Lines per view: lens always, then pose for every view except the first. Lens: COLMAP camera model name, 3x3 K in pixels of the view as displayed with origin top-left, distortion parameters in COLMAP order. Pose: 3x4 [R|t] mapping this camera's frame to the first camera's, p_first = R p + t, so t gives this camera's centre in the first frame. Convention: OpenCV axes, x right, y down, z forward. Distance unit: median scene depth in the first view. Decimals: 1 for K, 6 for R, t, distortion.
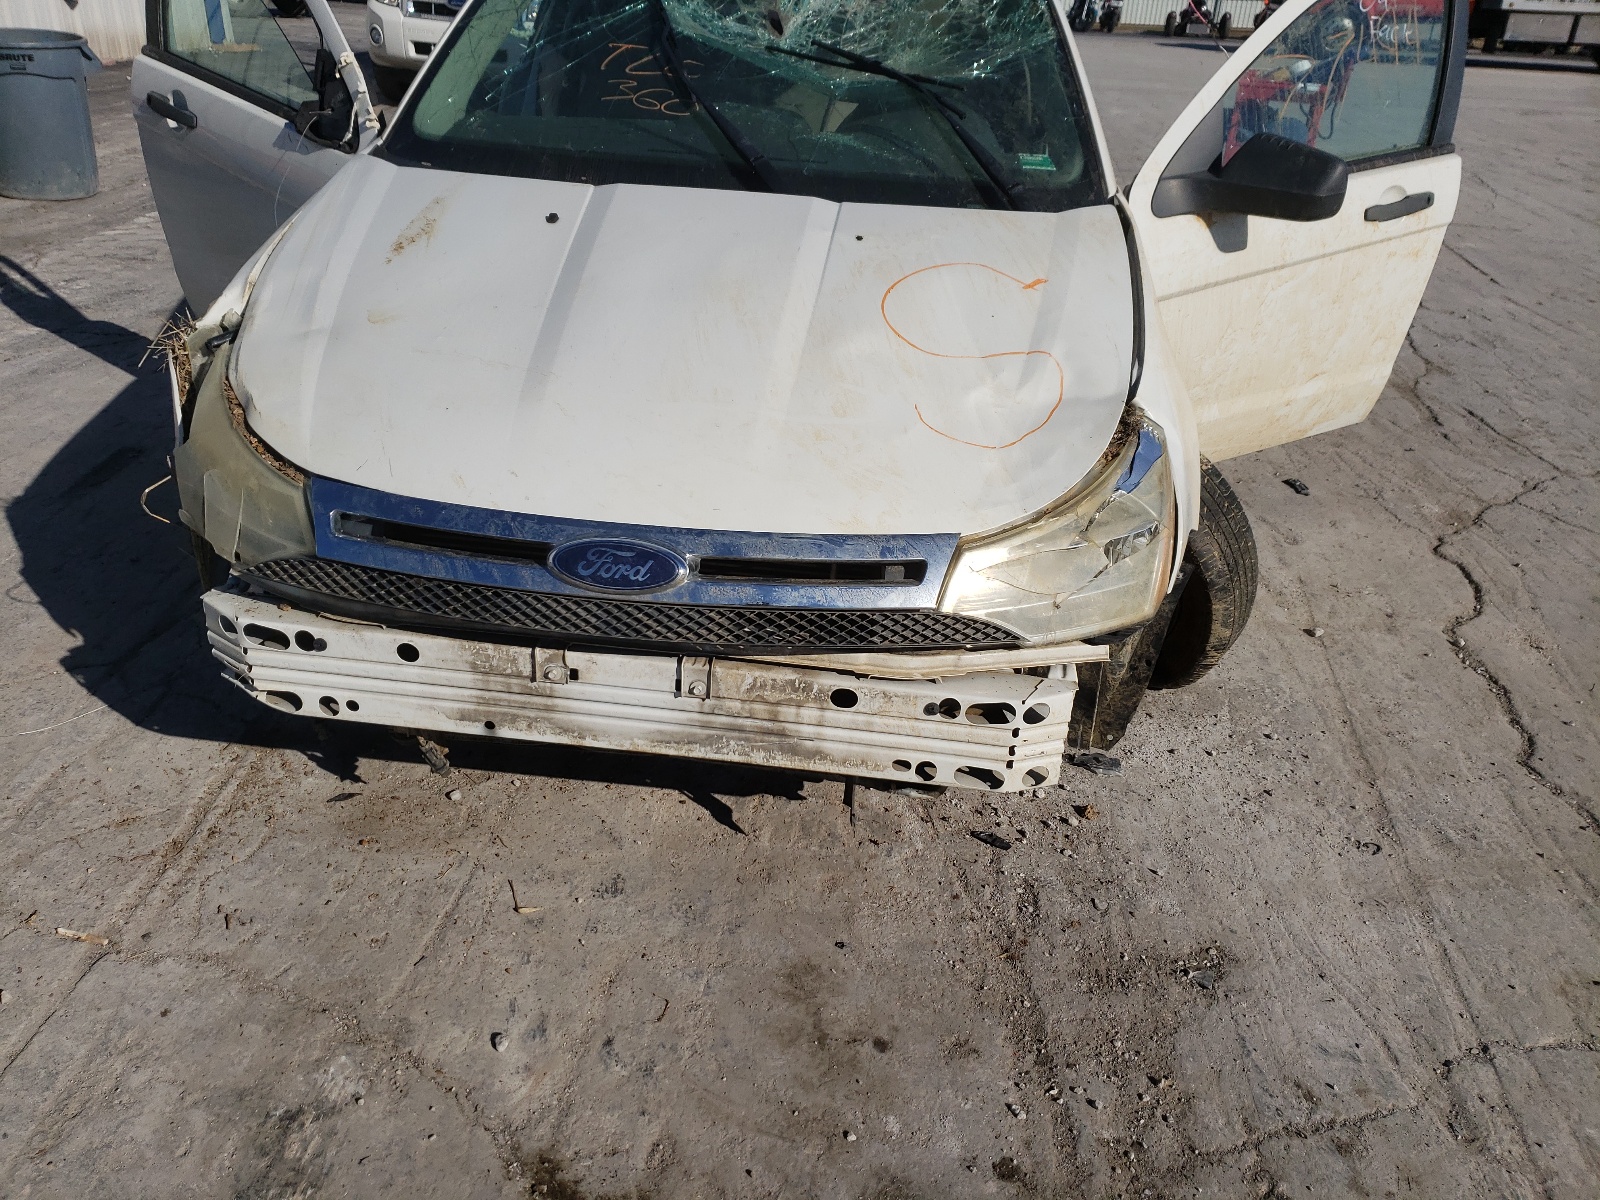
lens RADIAL K [[1178.8, 0, 798.3], [0, 1178.8, 589.9], [0, 0, 1]] dist [0.187045, -0.425276]
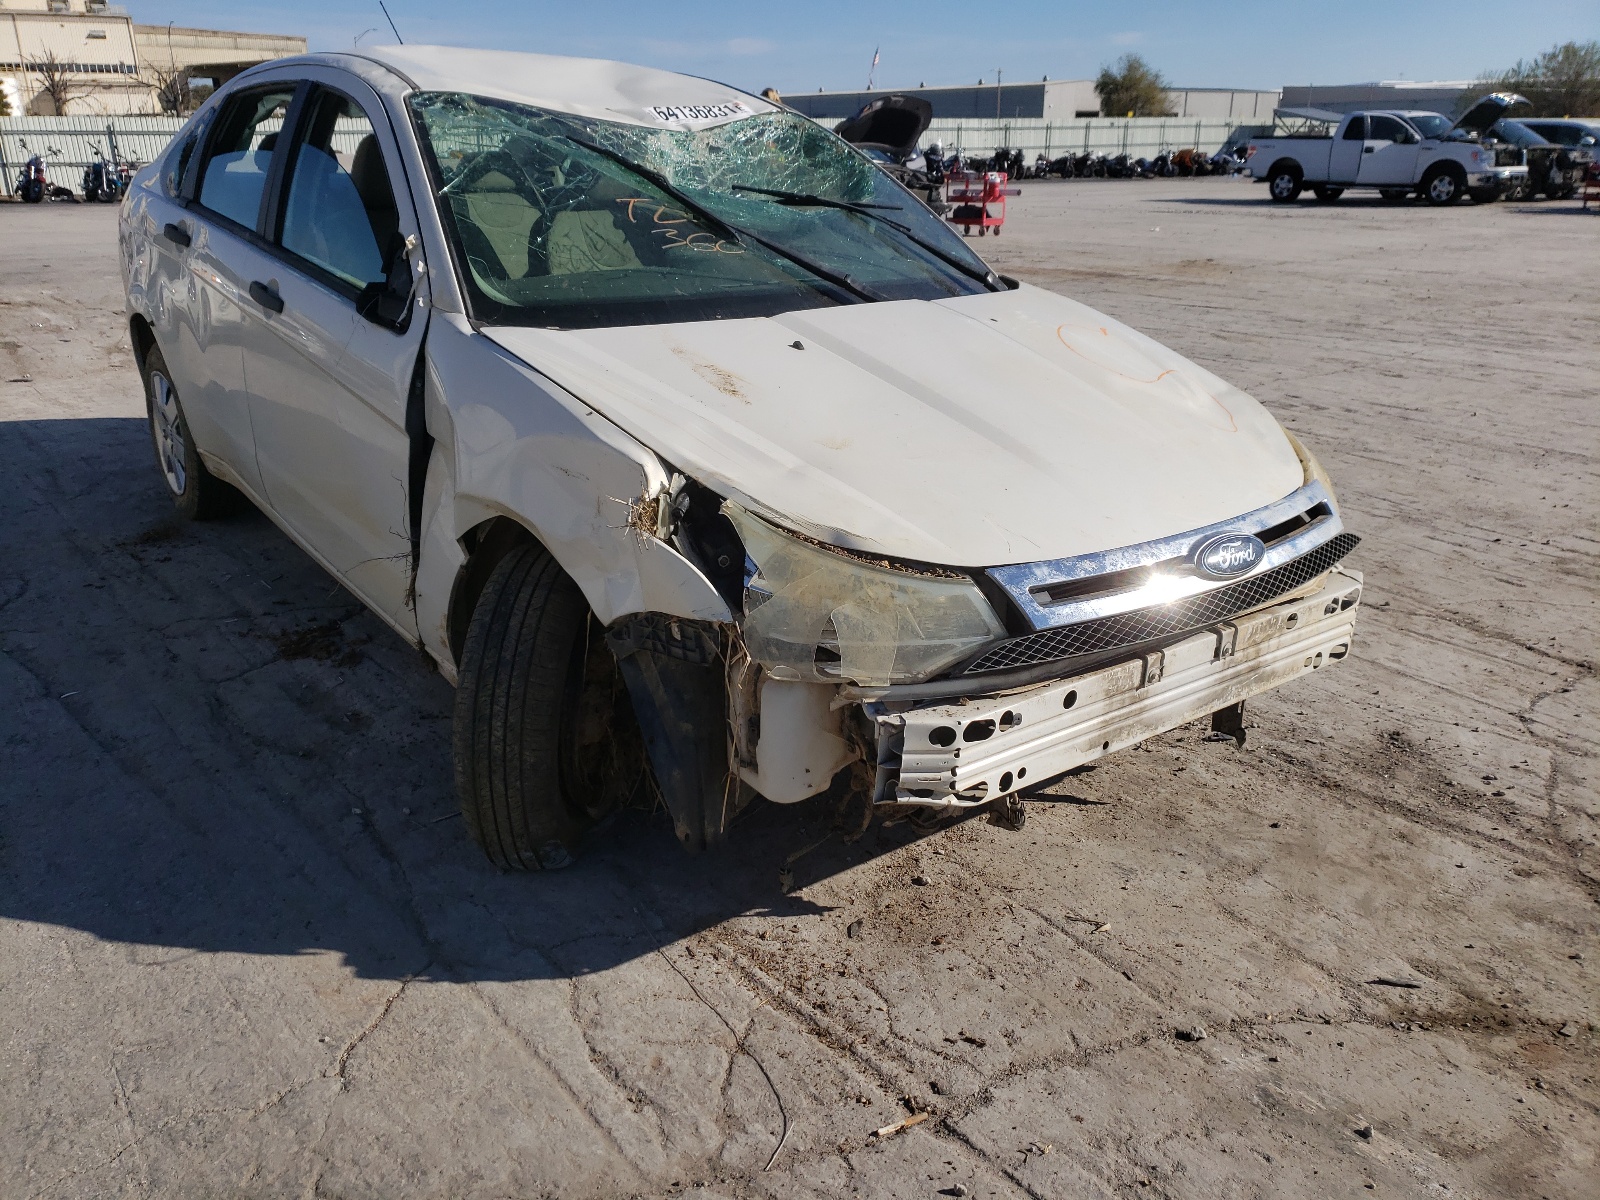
lens RADIAL K [[1178.8, 0, 798.3], [0, 1178.8, 589.9], [0, 0, 1]] dist [0.187045, -0.425276]
pose [[0.731033, -0.275288, 0.624345, -1.183288], [0.350670, 0.936496, 0.002330, -0.135189], [-0.585339, 0.217236, 0.781145, 0.263627]]
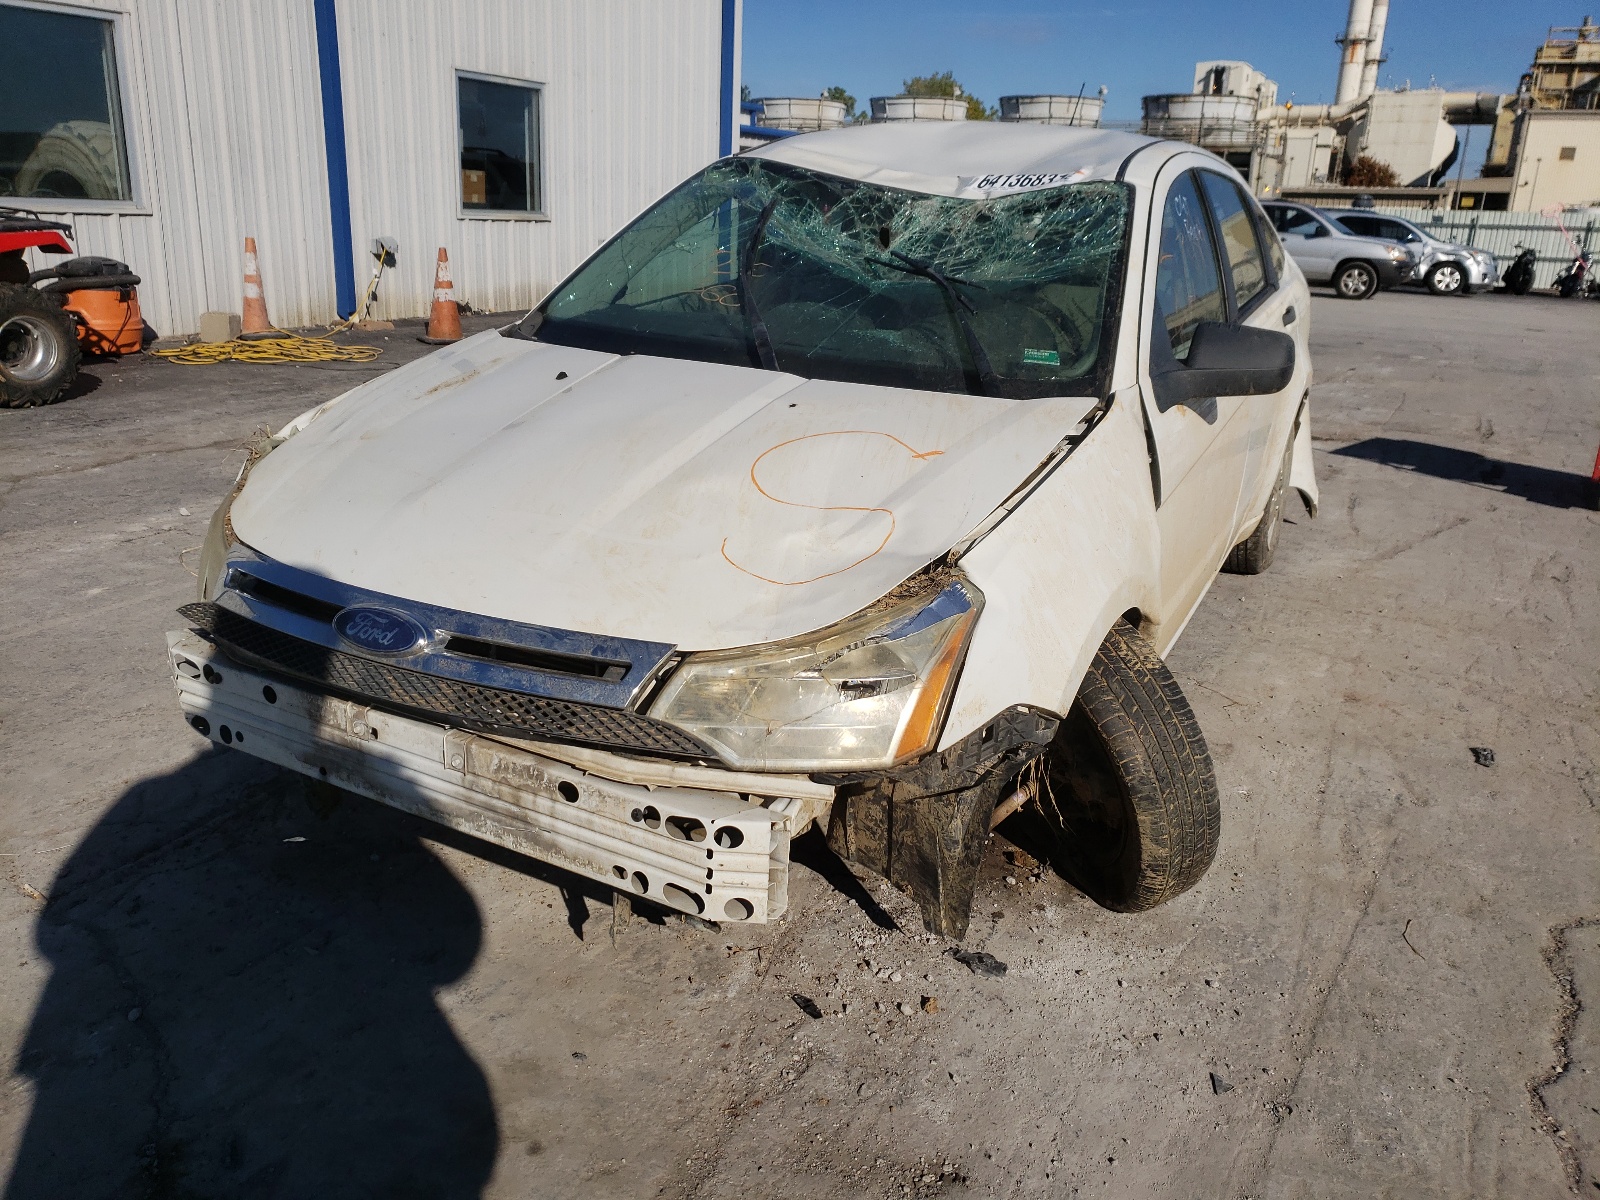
lens RADIAL K [[1178.8, 0, 798.3], [0, 1178.8, 589.9], [0, 0, 1]] dist [0.187045, -0.425276]
pose [[0.928994, 0.108192, -0.353929, 0.571402], [-0.173555, 0.971999, -0.158421, 0.049080], [0.326878, 0.208598, 0.921758, 0.056988]]
